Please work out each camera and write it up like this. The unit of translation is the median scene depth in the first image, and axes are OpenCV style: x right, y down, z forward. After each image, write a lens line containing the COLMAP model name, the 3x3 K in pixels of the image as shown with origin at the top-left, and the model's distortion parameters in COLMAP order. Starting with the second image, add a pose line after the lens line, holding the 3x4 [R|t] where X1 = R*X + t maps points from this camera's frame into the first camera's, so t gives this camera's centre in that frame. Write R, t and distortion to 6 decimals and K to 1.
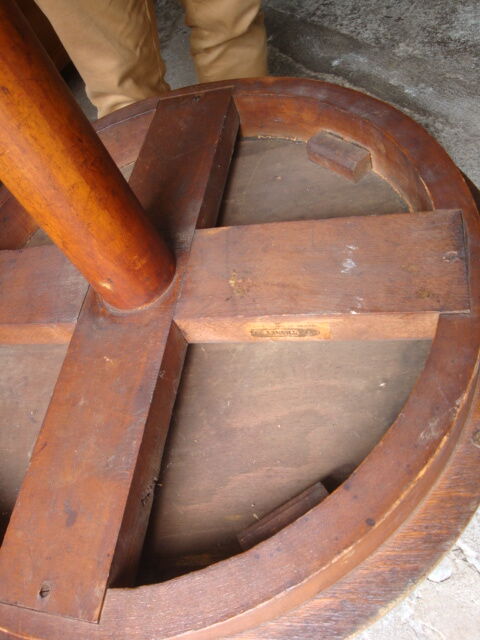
lens RADIAL K [[504.5, 0, 240.0], [0, 504.5, 320.0], [0, 0, 1]] dist [-0.167389, 0.117456]
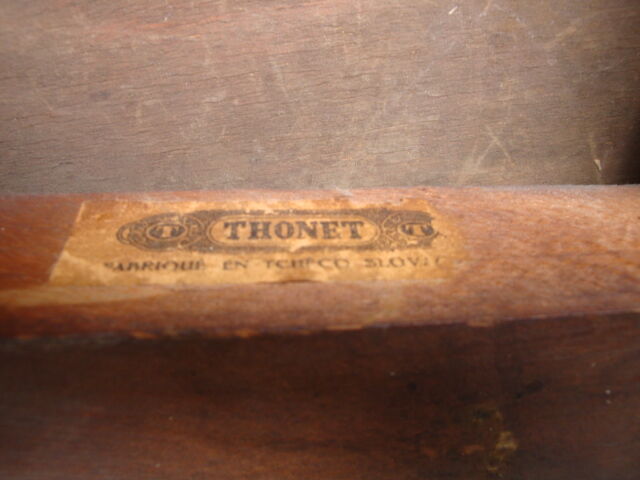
lens RADIAL K [[504.5, 0, 320.0], [0, 504.5, 240.0], [0, 0, 1]] dist [-0.167389, 0.117456]
pose [[-0.966702, -0.025609, 0.254621, 0.012771], [0.008164, -0.997560, -0.069336, 0.035769], [0.255776, -0.064948, 0.964552, 0.771678]]
